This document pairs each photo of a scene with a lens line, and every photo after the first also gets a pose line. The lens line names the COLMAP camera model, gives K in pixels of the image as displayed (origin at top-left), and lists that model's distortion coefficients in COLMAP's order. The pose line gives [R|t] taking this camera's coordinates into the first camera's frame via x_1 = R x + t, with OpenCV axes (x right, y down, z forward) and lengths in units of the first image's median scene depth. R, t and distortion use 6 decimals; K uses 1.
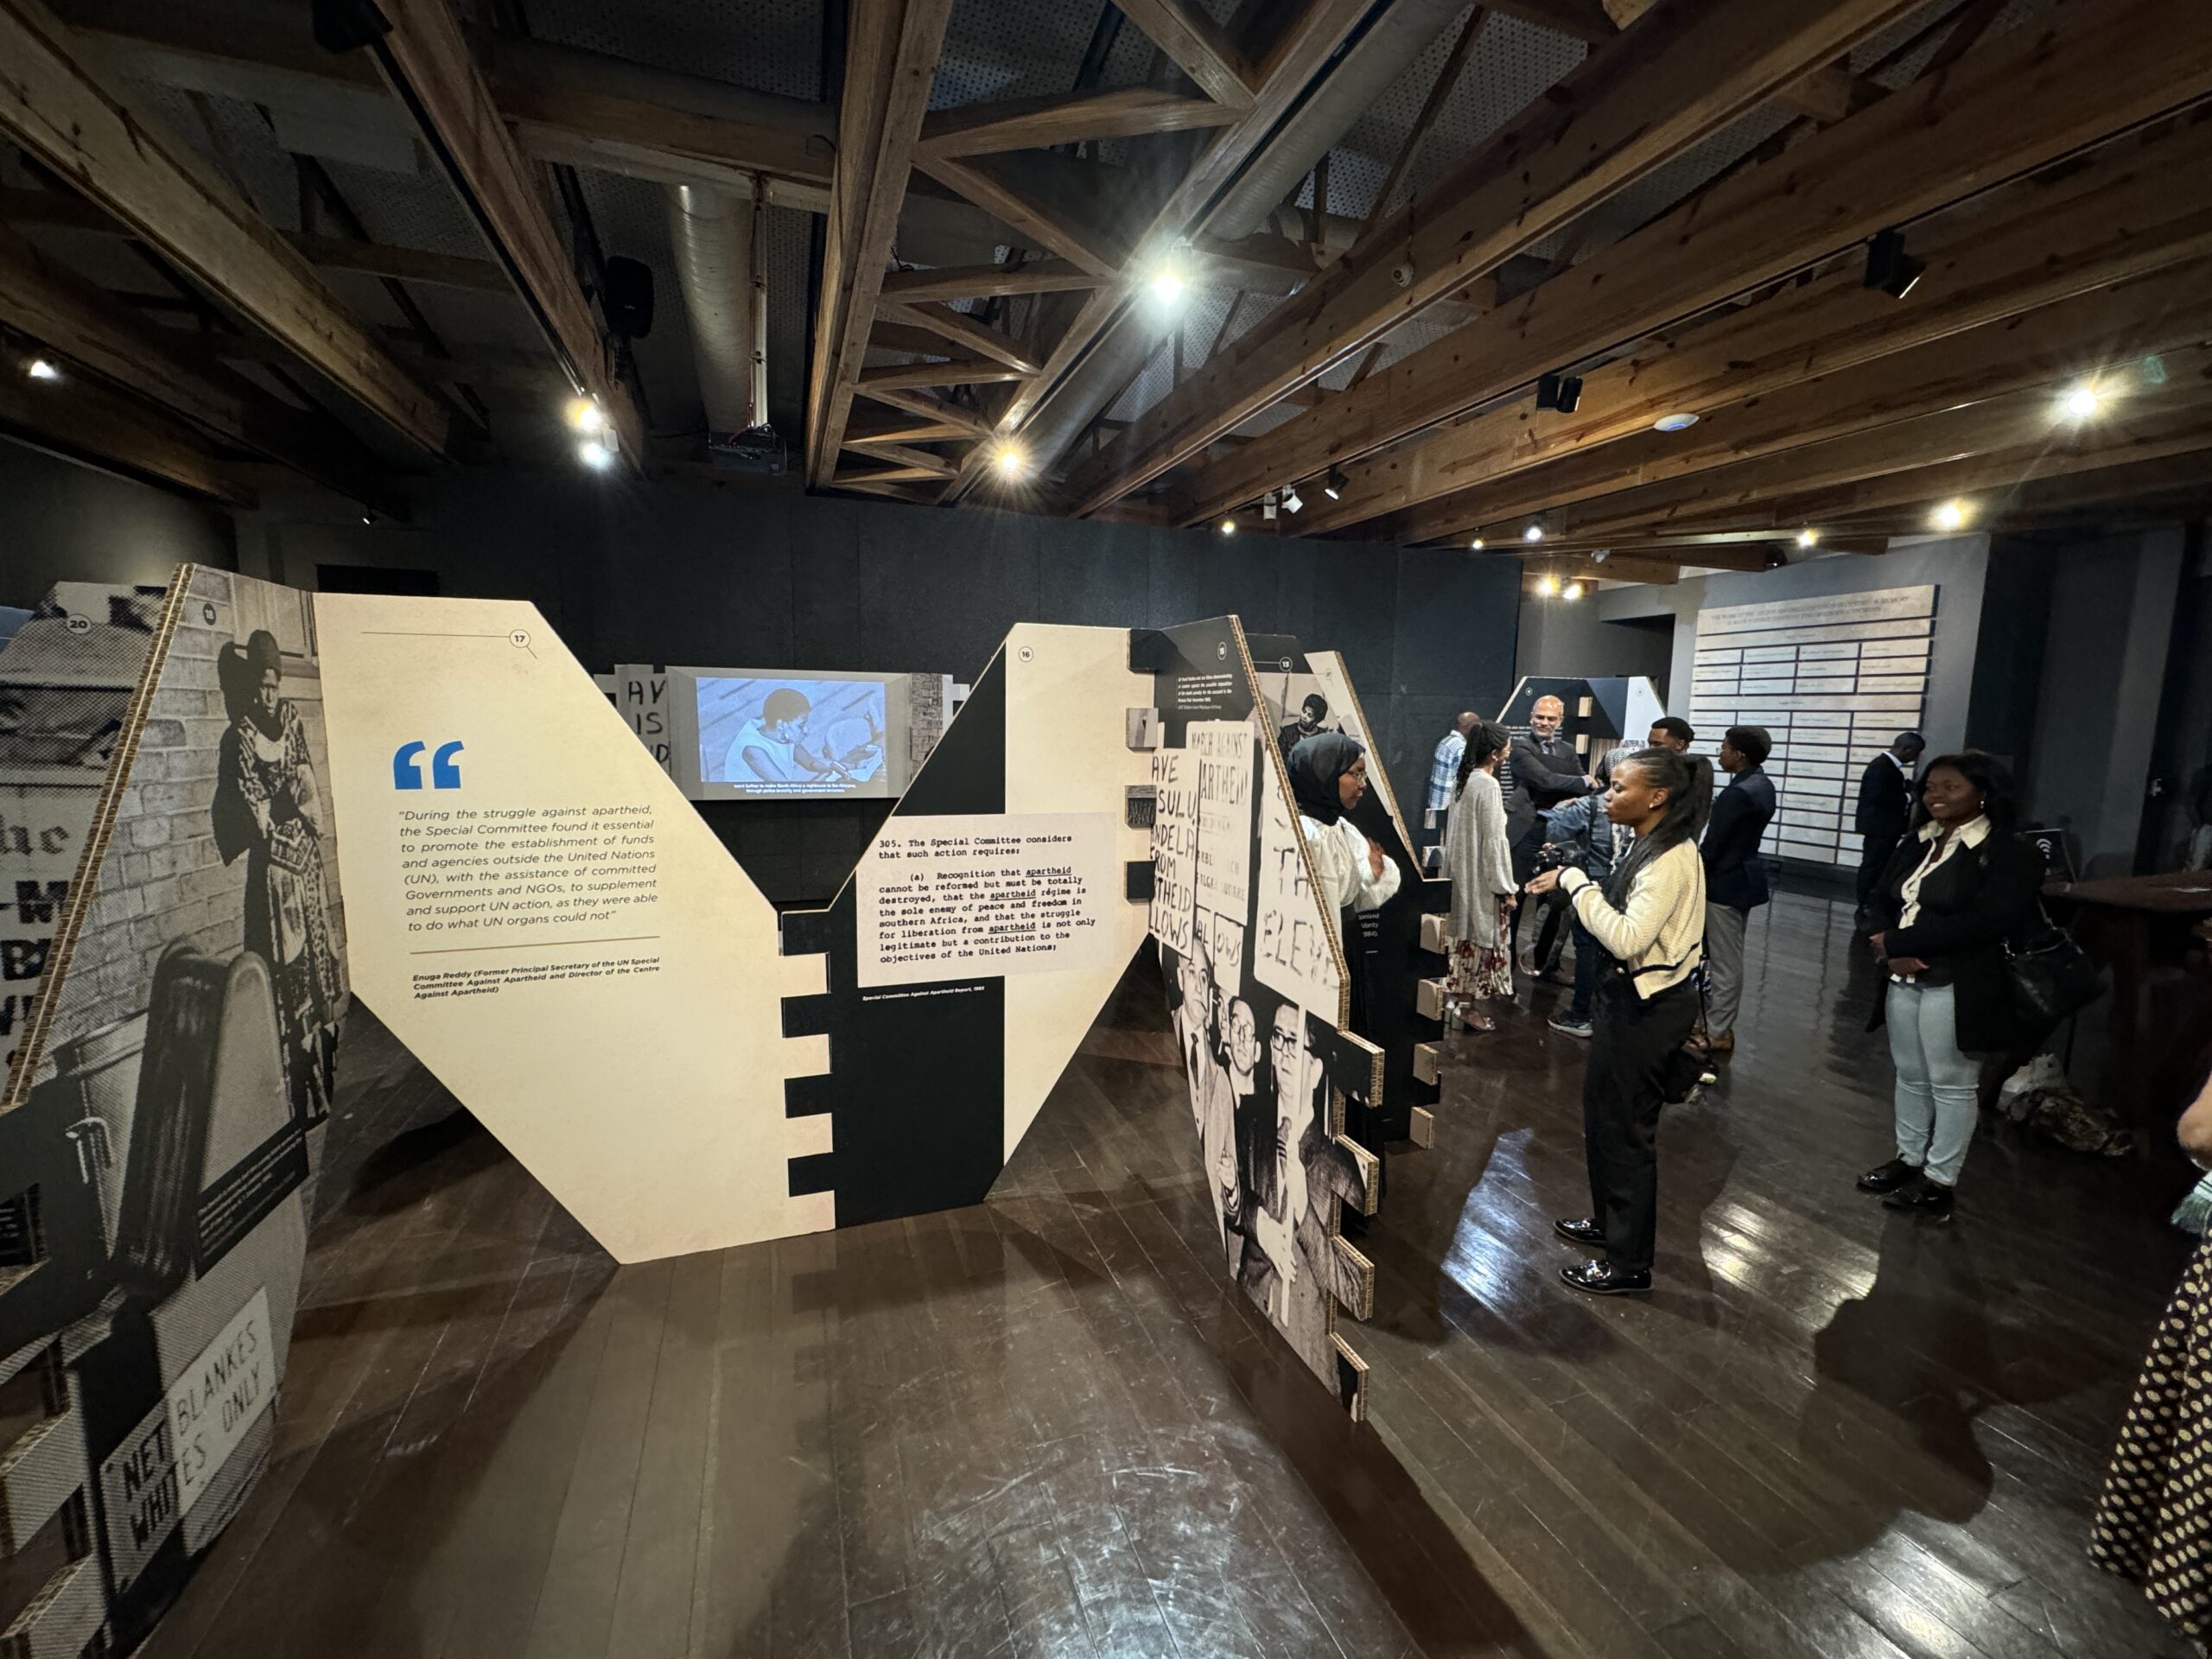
lens RADIAL K [[932.4, 0, 1104.3], [0, 932.4, 826.3], [0, 0, 1]] dist [-0.000464, 0.000259]
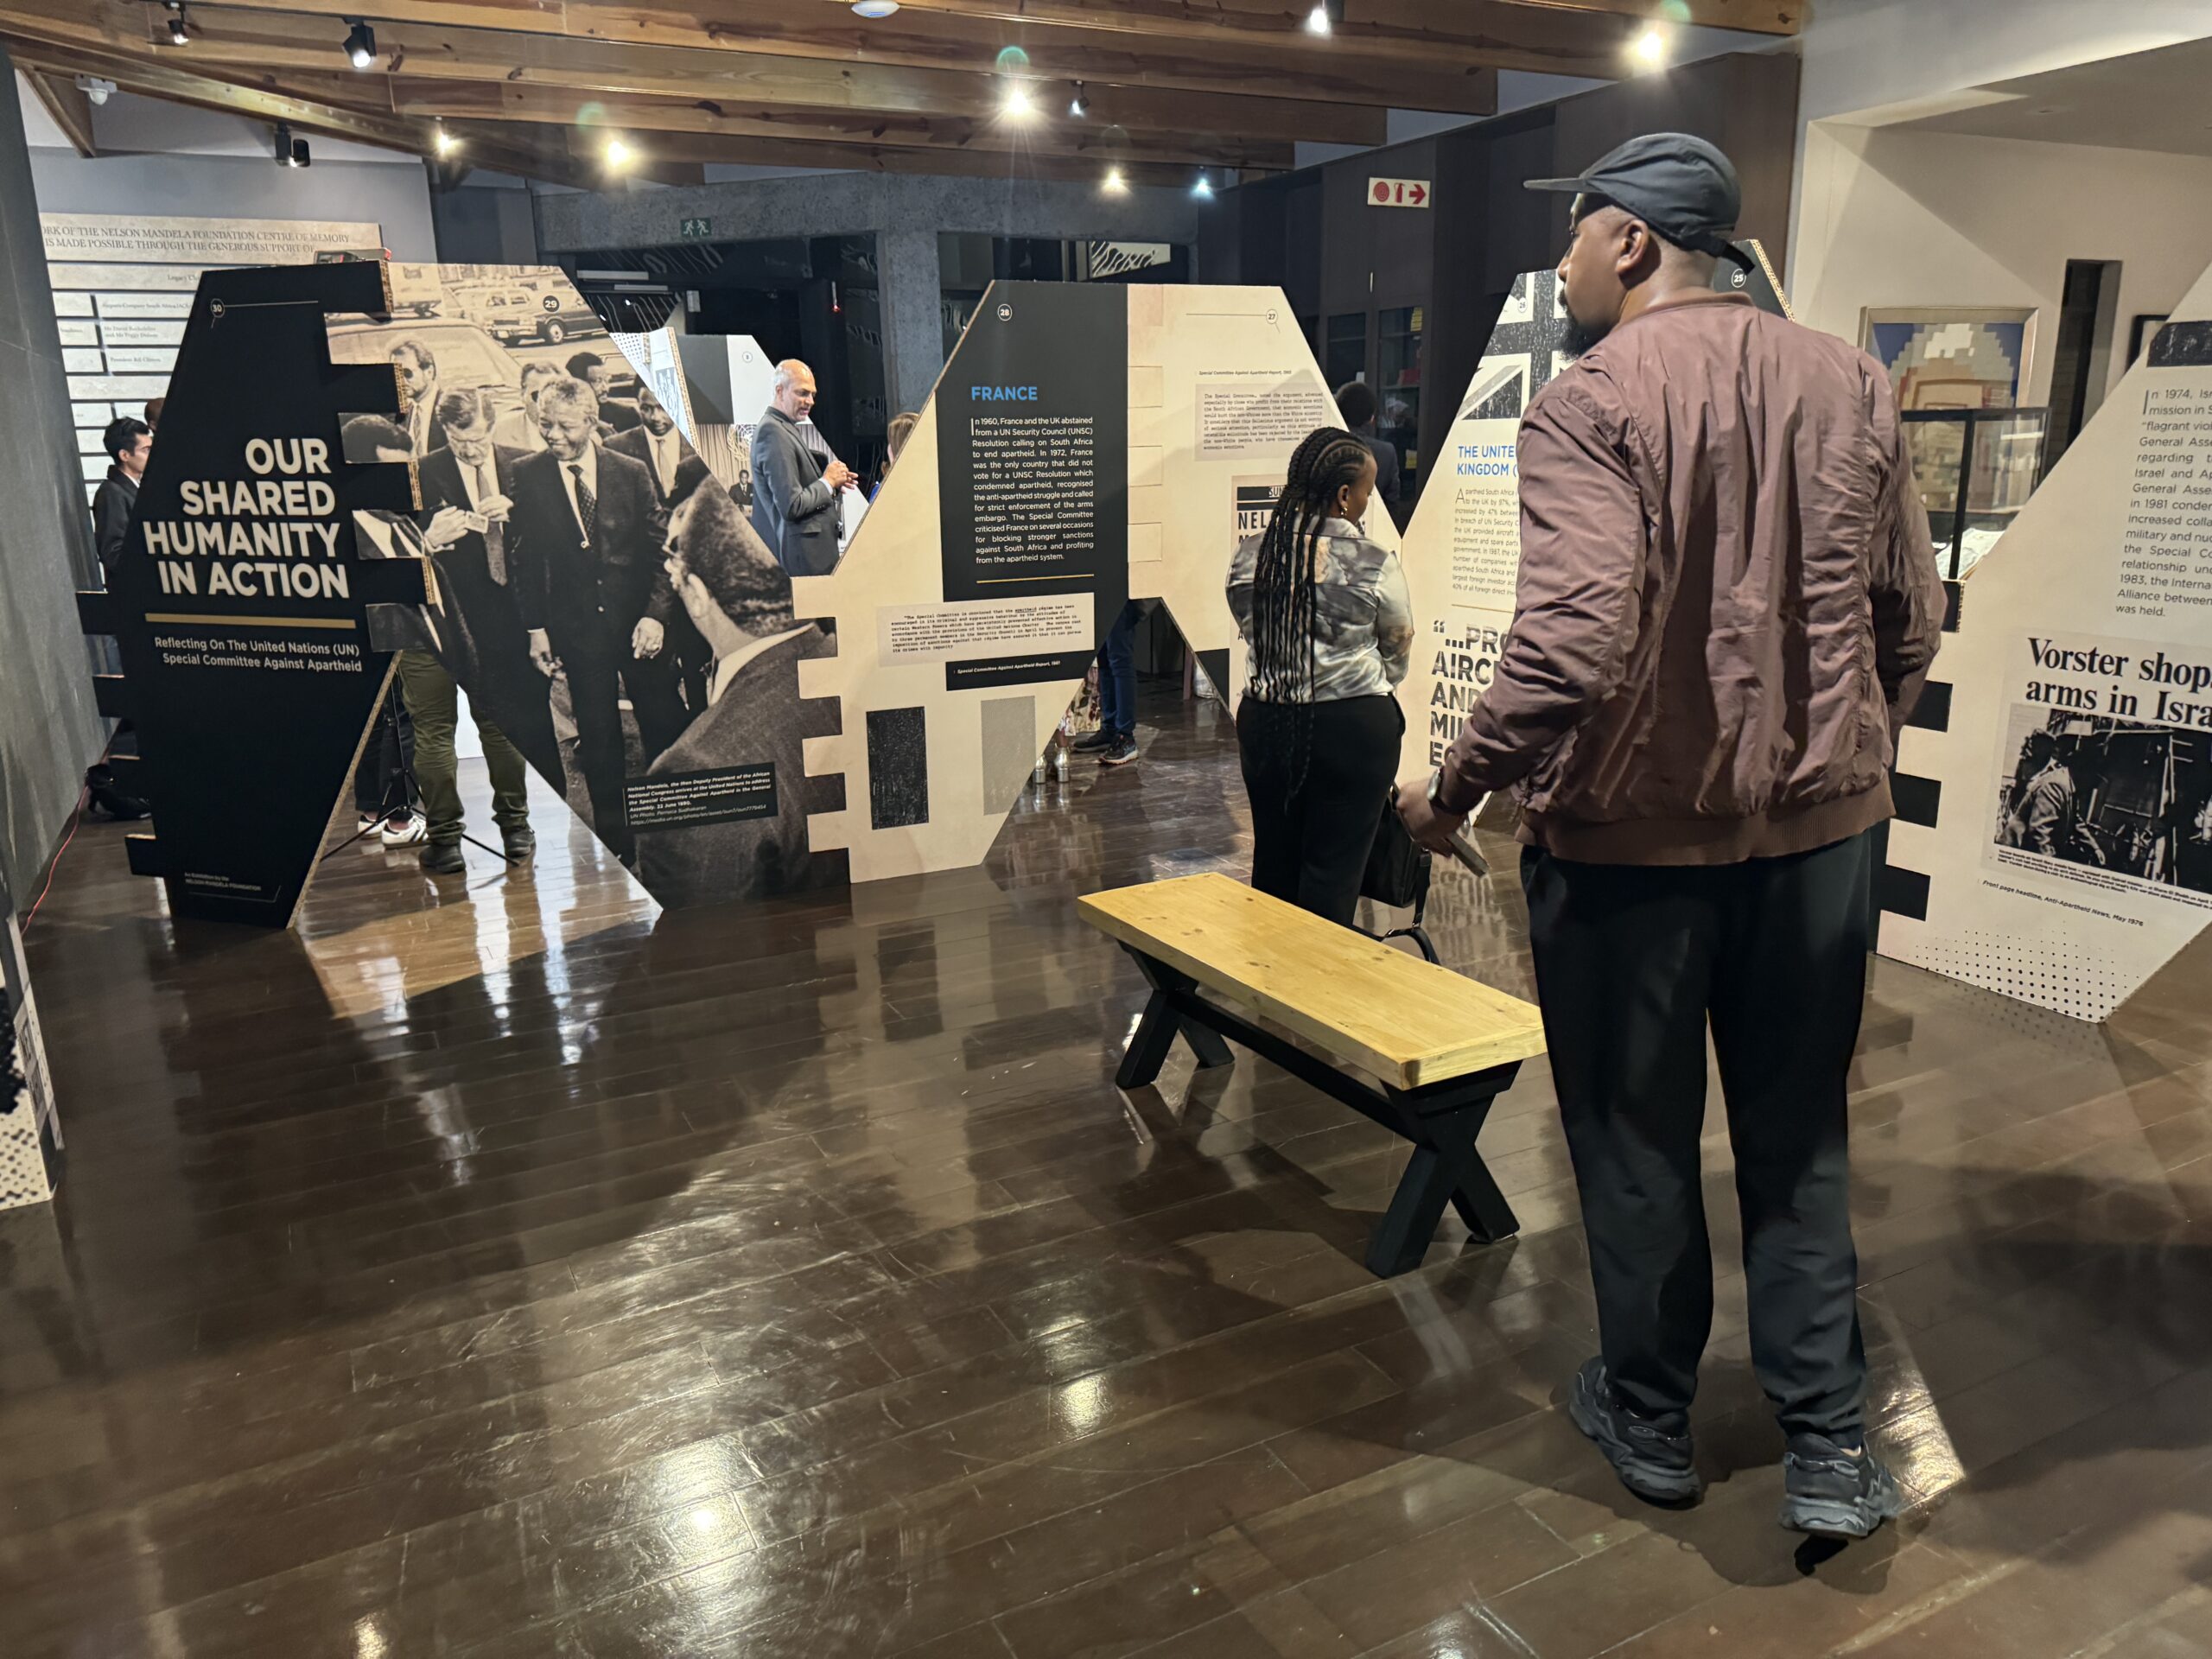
lens RADIAL K [[1587.8, 0, 1119.5], [0, 1587.8, 890.1], [0, 0, 1]] dist [0.041123, -0.045802]
pose [[-0.140569, -0.285142, 0.948122, -0.792641], [0.137657, 0.942700, 0.303920, -0.087911], [-0.980454, 0.173237, -0.093263, 0.876419]]
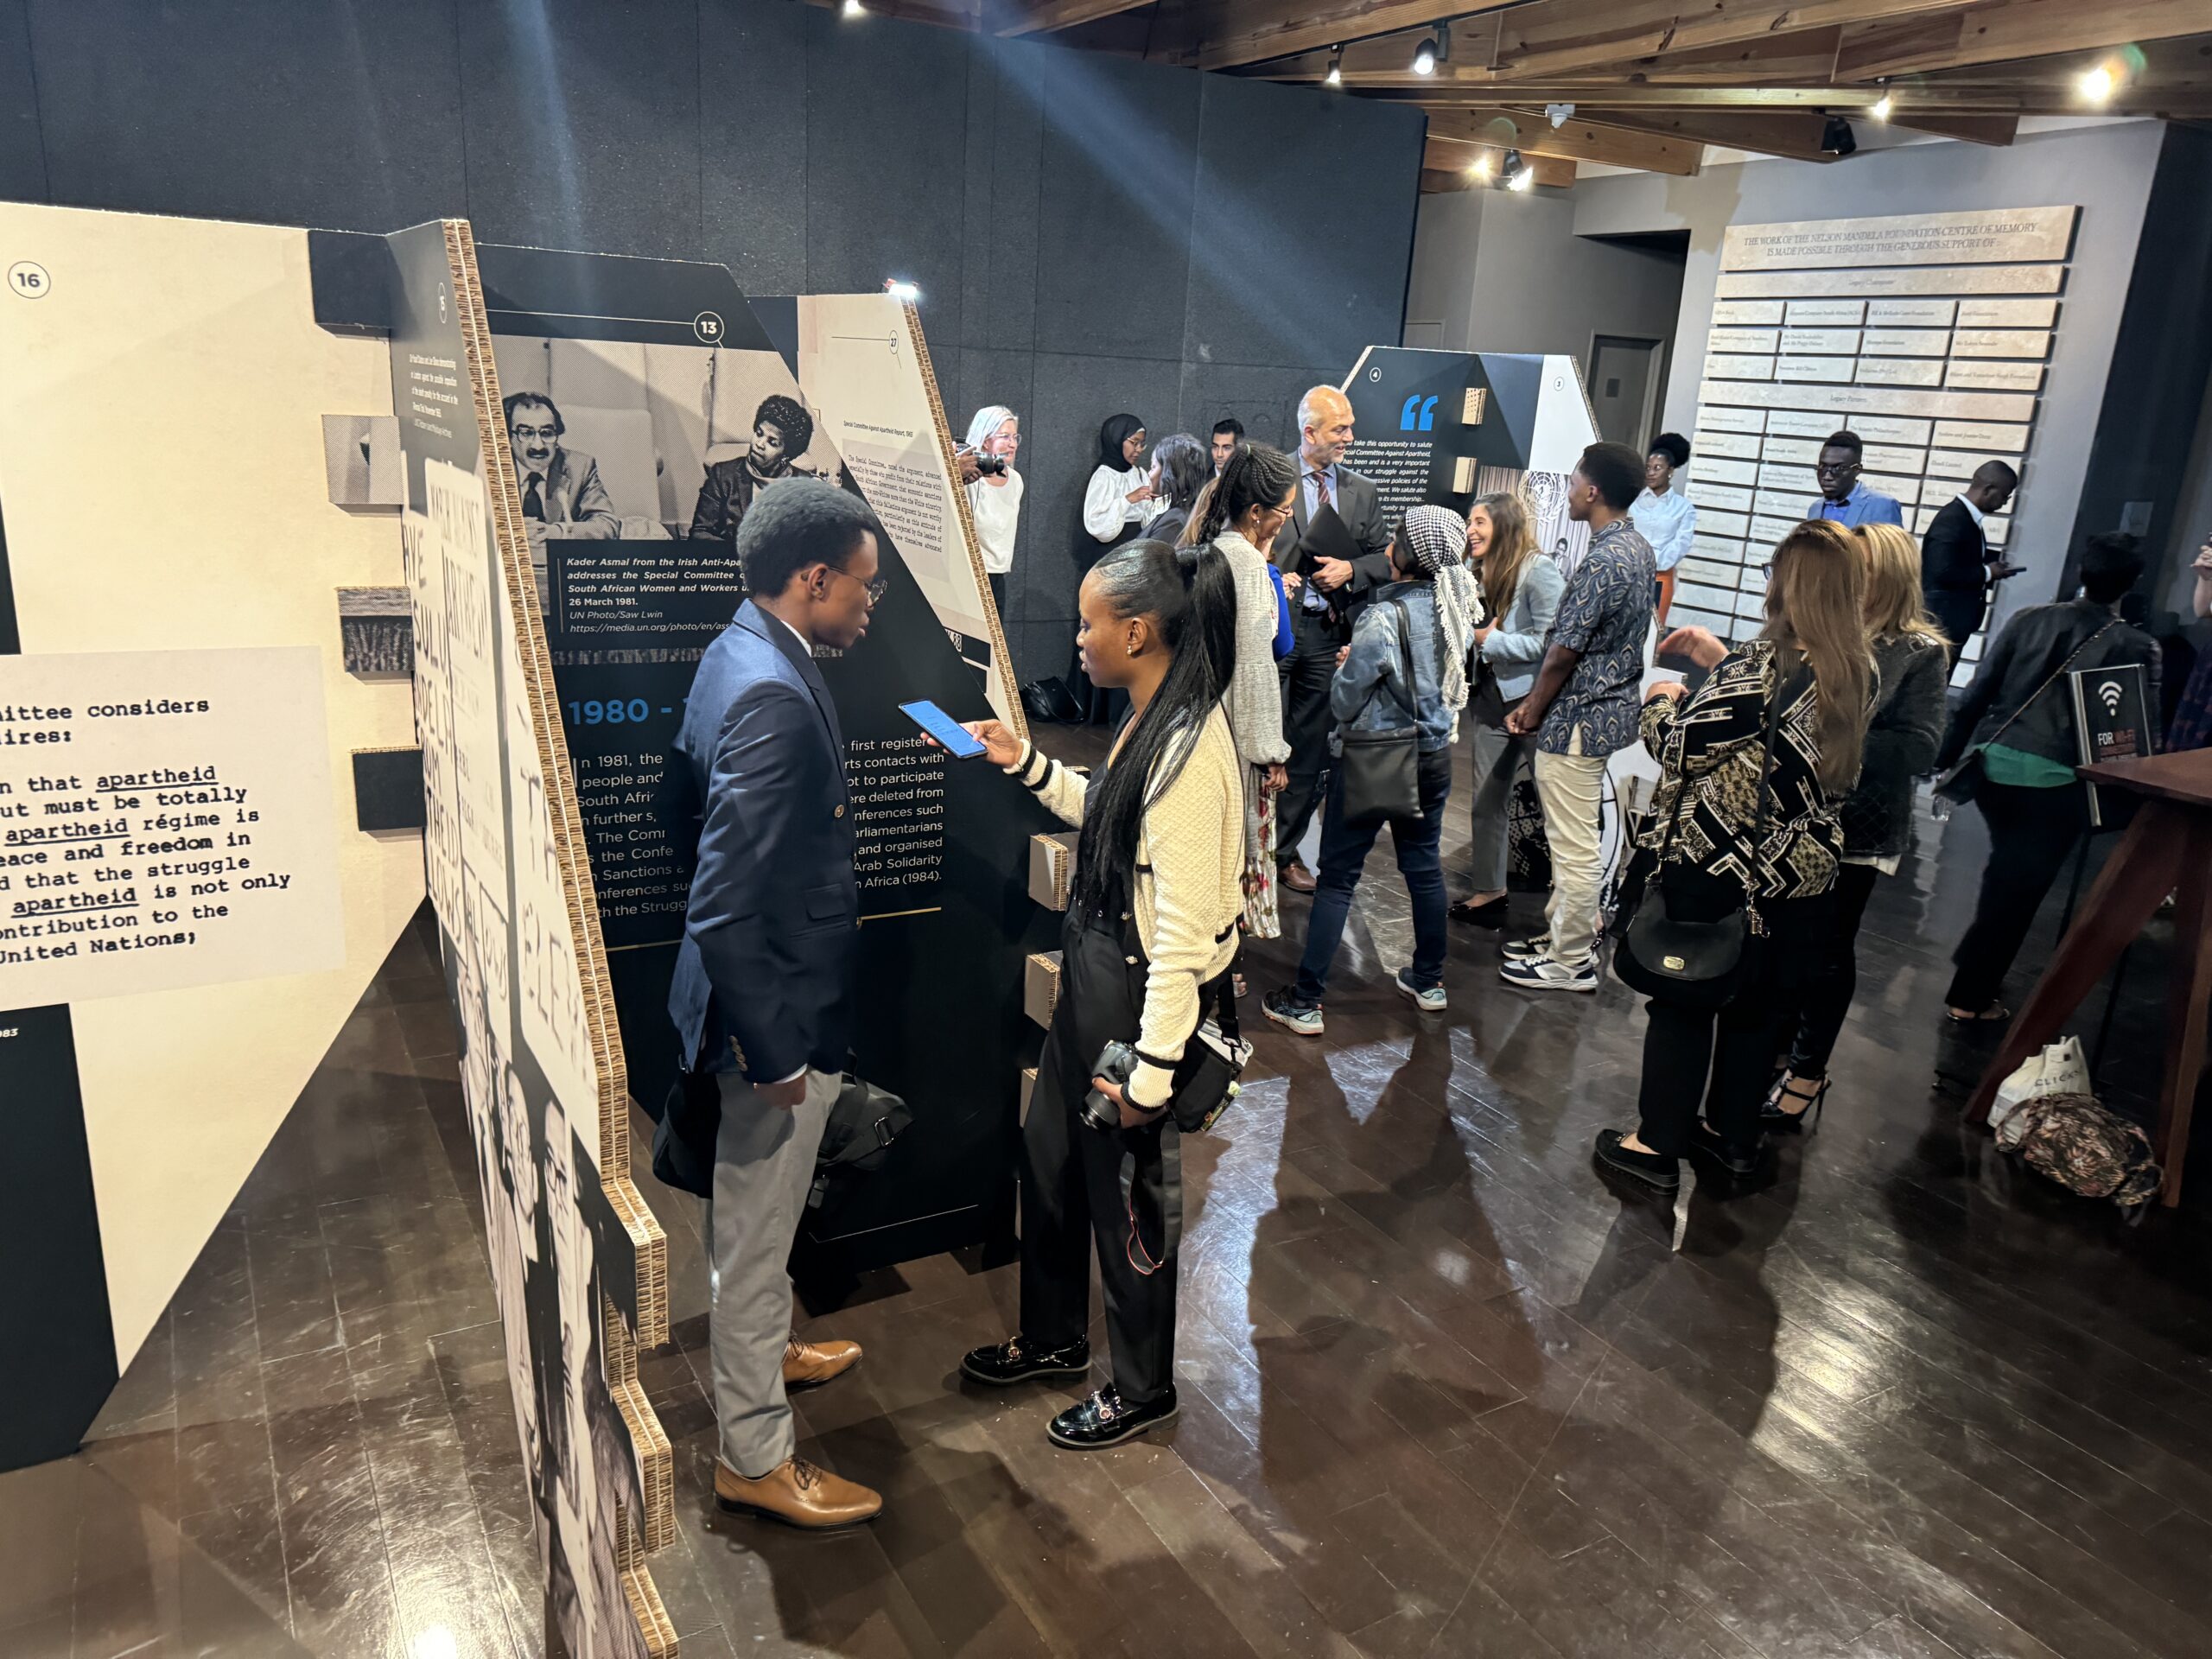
lens RADIAL K [[1587.8, 0, 1097.5], [0, 1587.8, 844.9], [0, 0, 1]] dist [0.041123, -0.045802]
pose [[0.983362, -0.013256, 0.181175, 0.120720], [-0.018421, 0.984916, 0.172048, -0.030202], [-0.180723, -0.172523, 0.968285, 0.073046]]
